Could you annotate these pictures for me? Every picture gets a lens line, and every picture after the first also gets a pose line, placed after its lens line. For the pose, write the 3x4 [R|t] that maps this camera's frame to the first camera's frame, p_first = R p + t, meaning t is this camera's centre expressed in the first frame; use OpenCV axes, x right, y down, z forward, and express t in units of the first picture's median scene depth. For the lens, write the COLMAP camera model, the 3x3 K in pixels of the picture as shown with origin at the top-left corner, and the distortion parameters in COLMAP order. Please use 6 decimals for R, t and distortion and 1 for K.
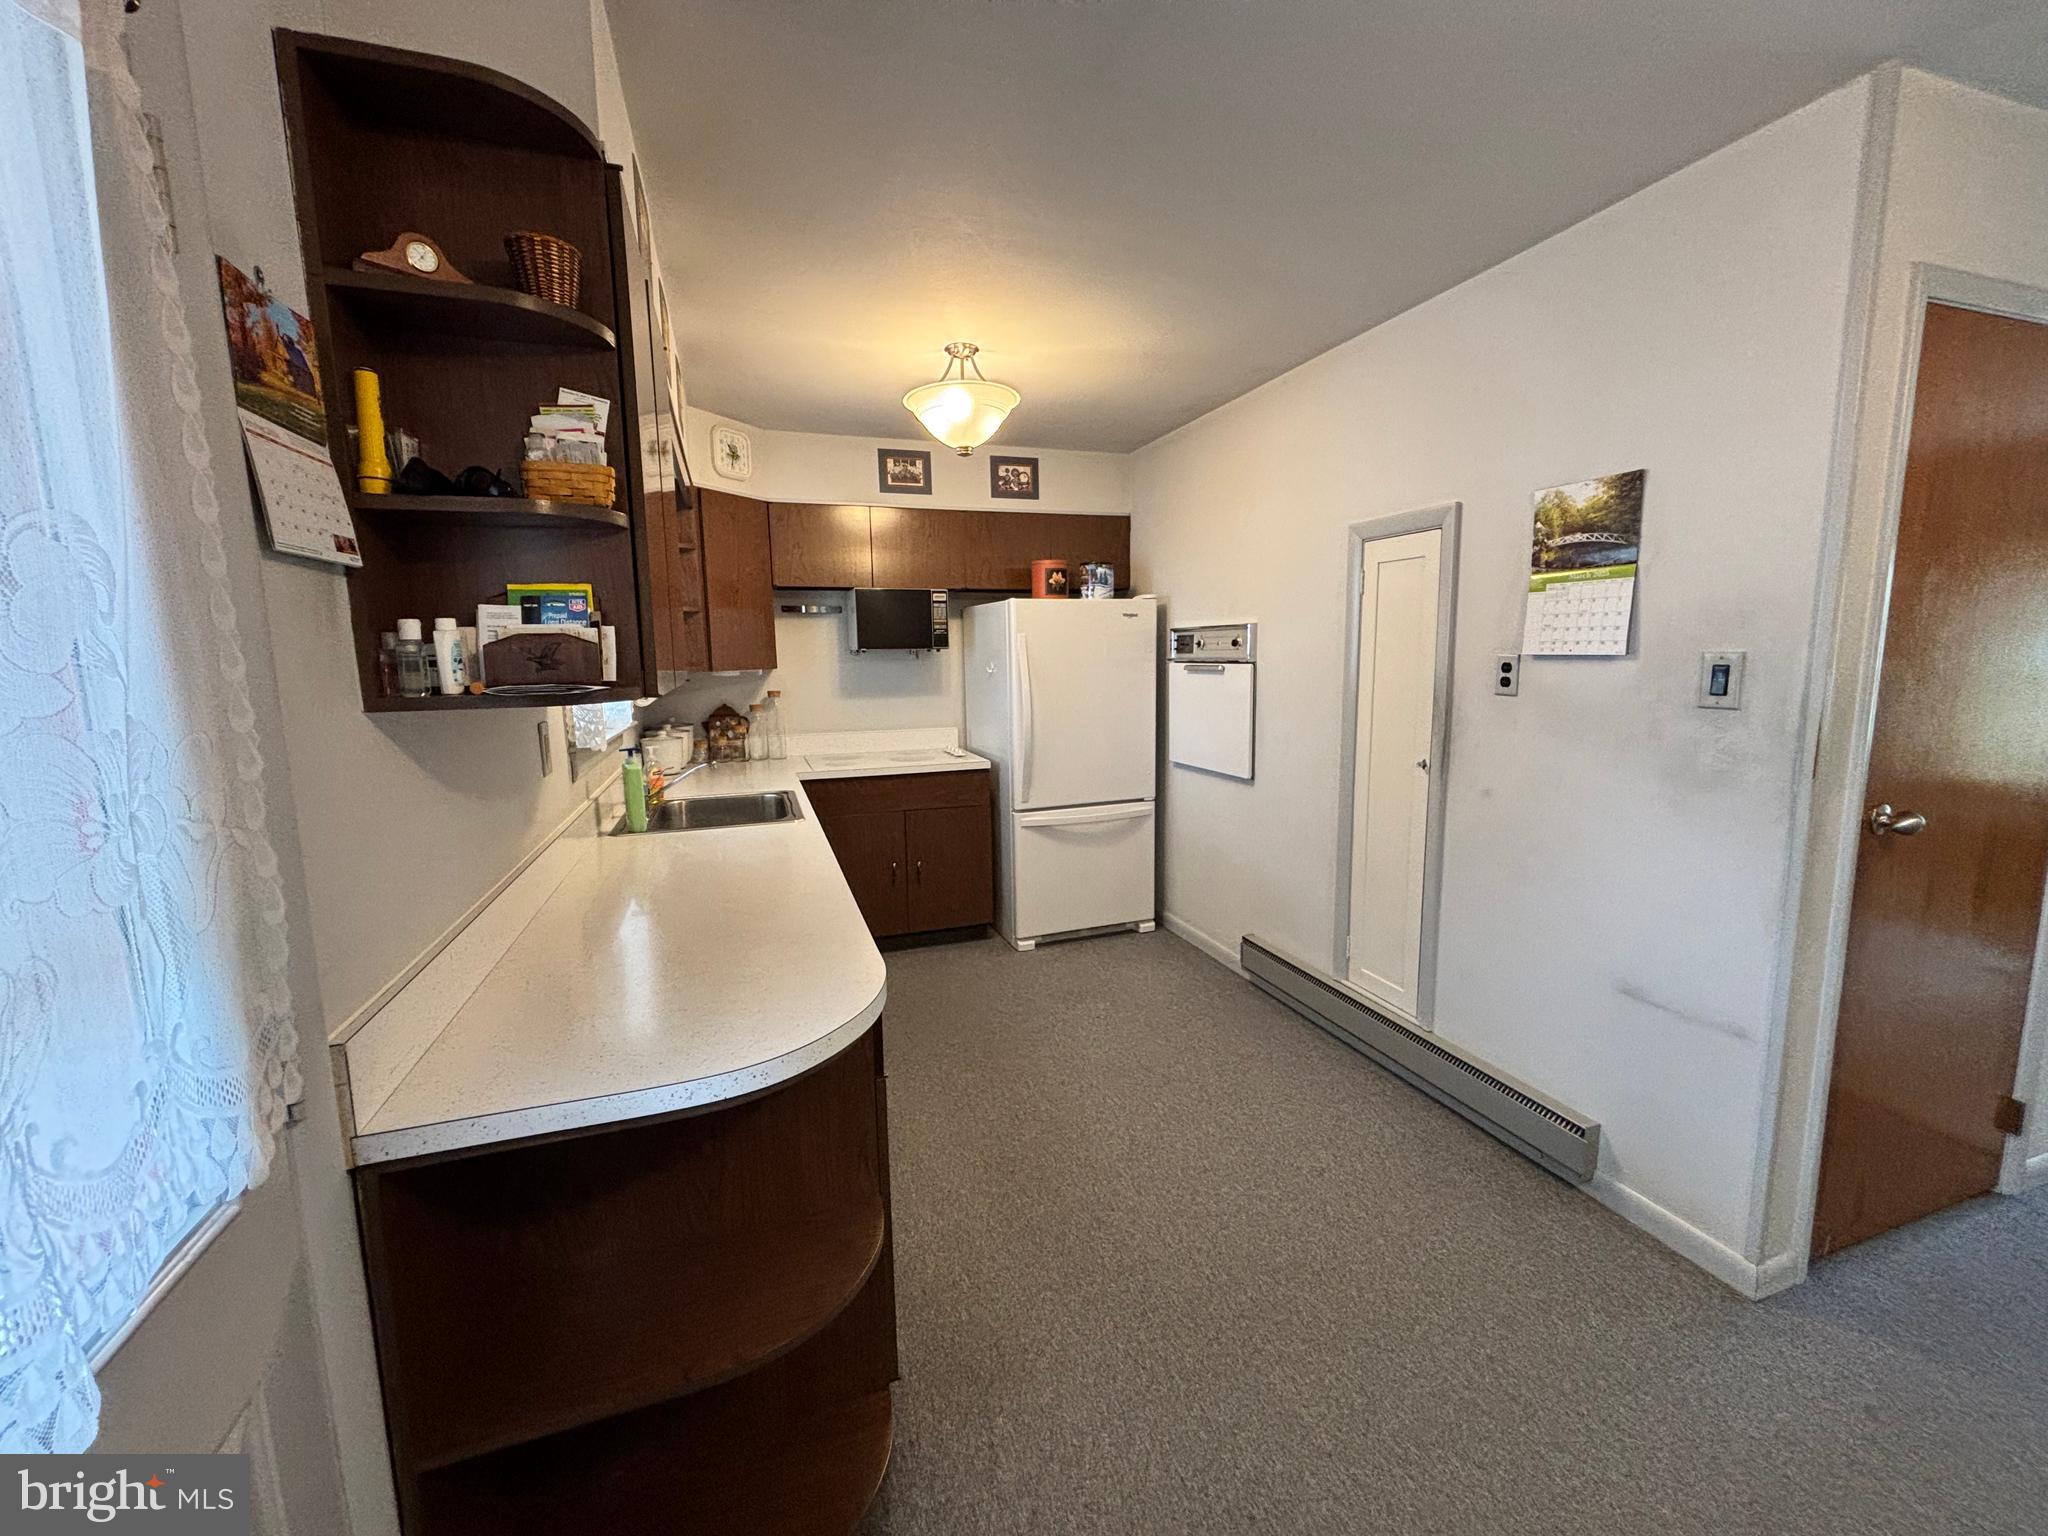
lens RADIAL K [[826.4, 0, 1027.5], [0, 826.4, 768.9], [0, 0, 1]] dist [0.026825, 0.000056]
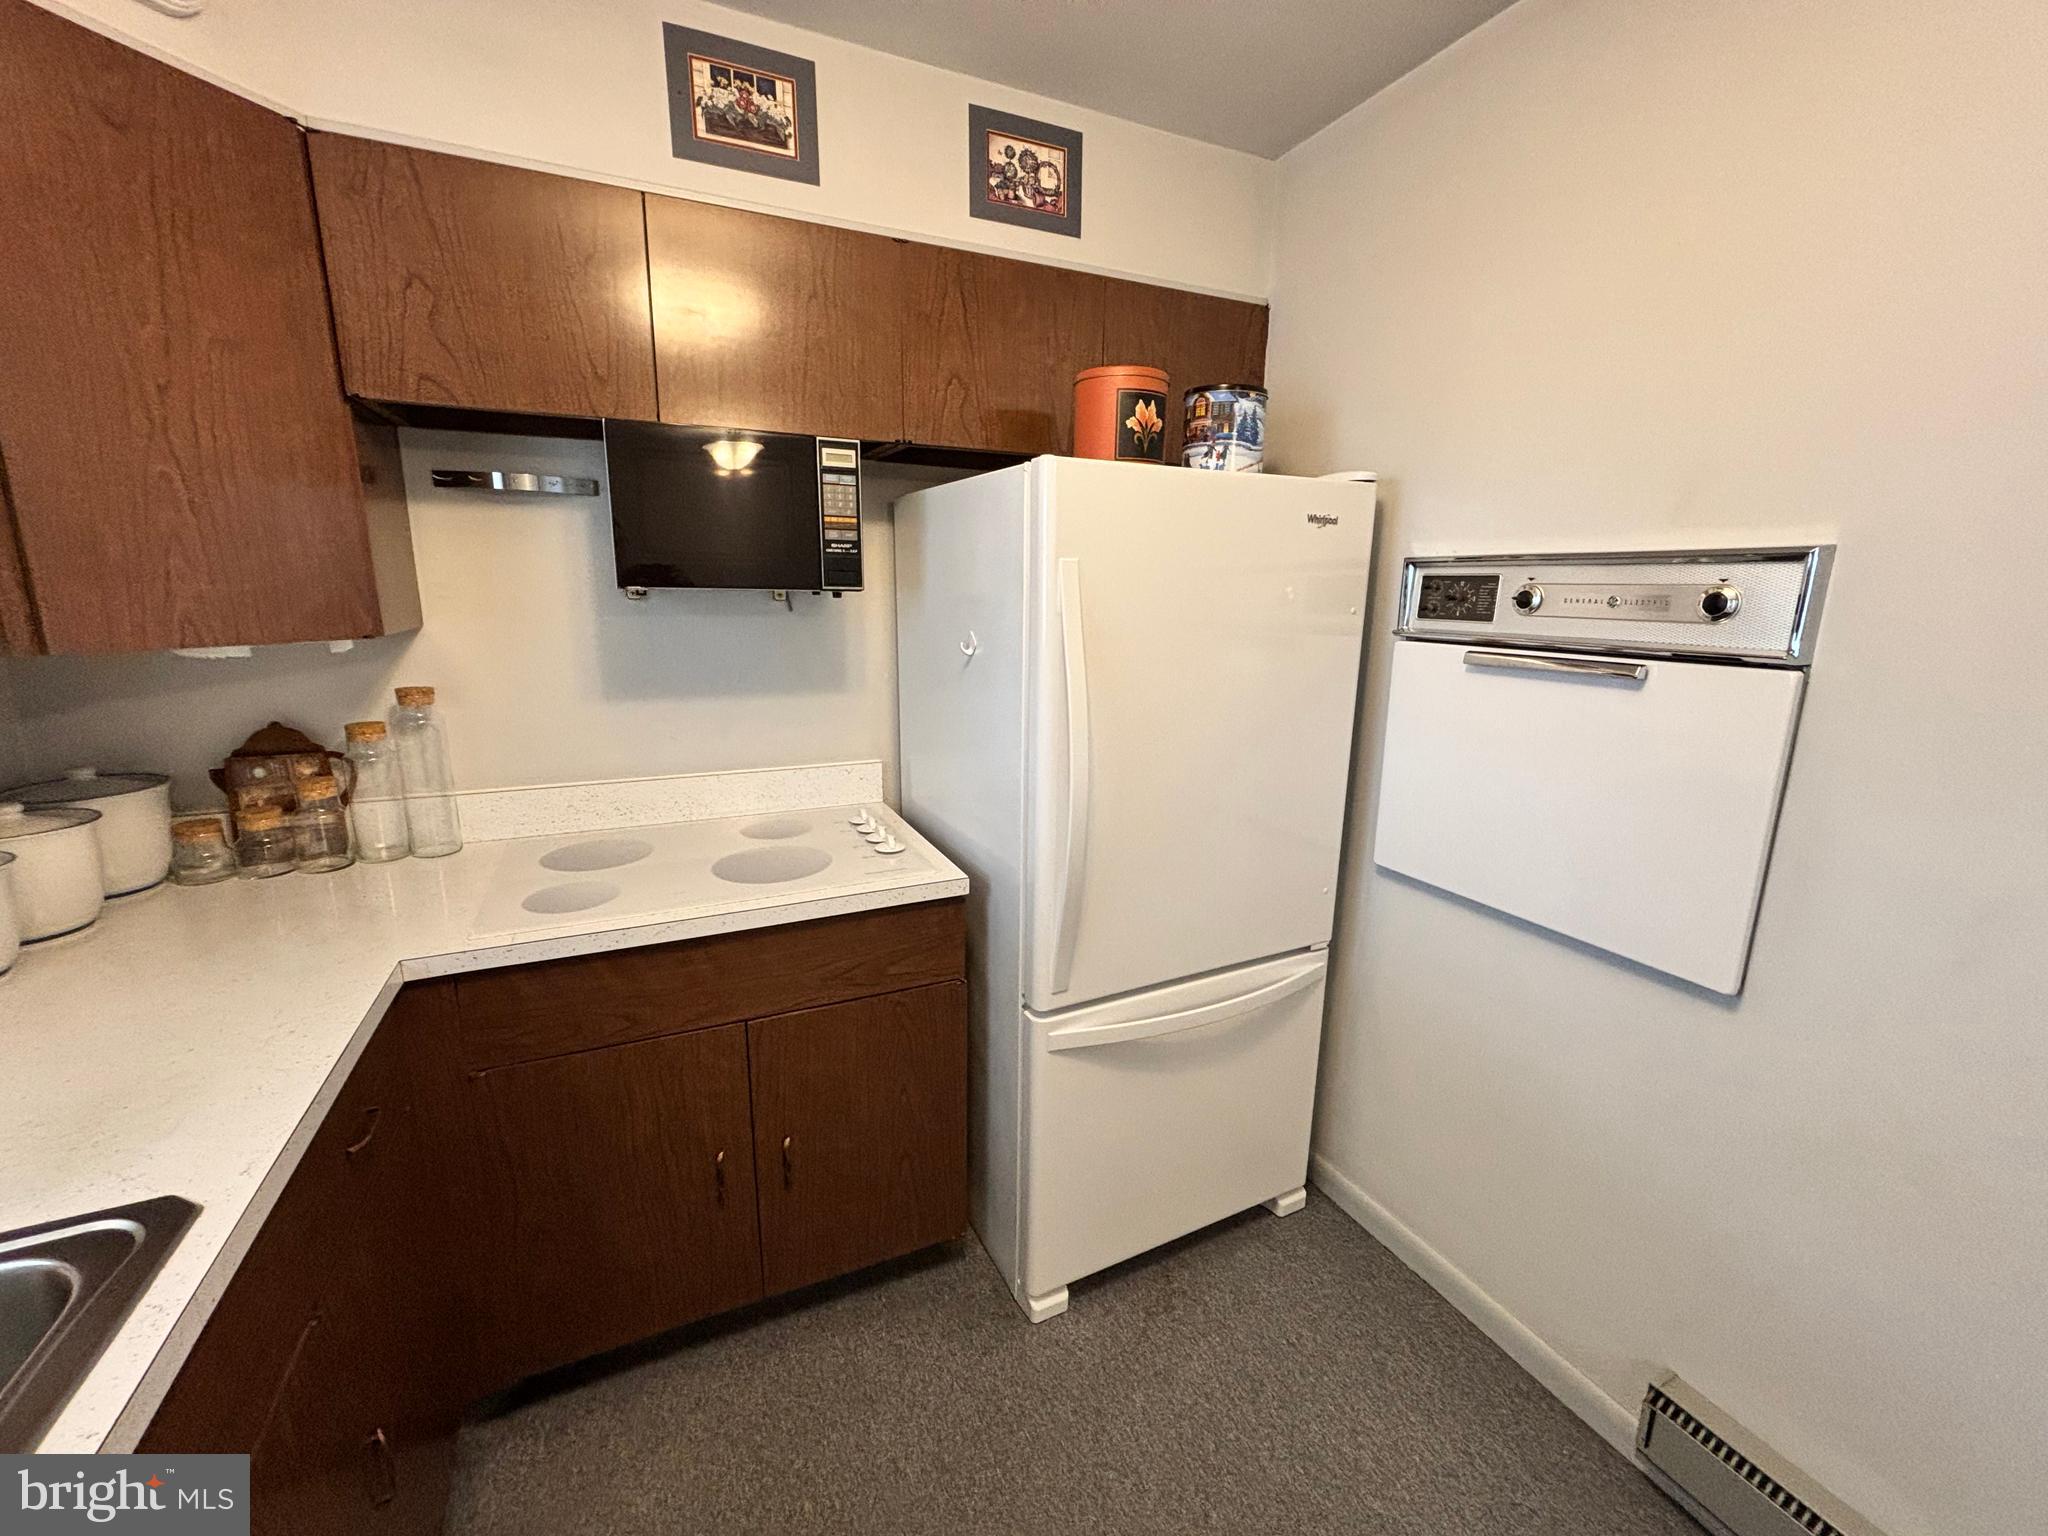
lens RADIAL K [[829.8, 0, 1024.6], [0, 829.8, 764.3], [0, 0, 1]] dist [-0.000981, 0.000541]
pose [[0.994633, 0.006366, 0.103273, -0.059495], [-0.013376, 0.997642, 0.067323, -0.091631], [-0.102600, -0.068343, 0.992372, 0.598736]]
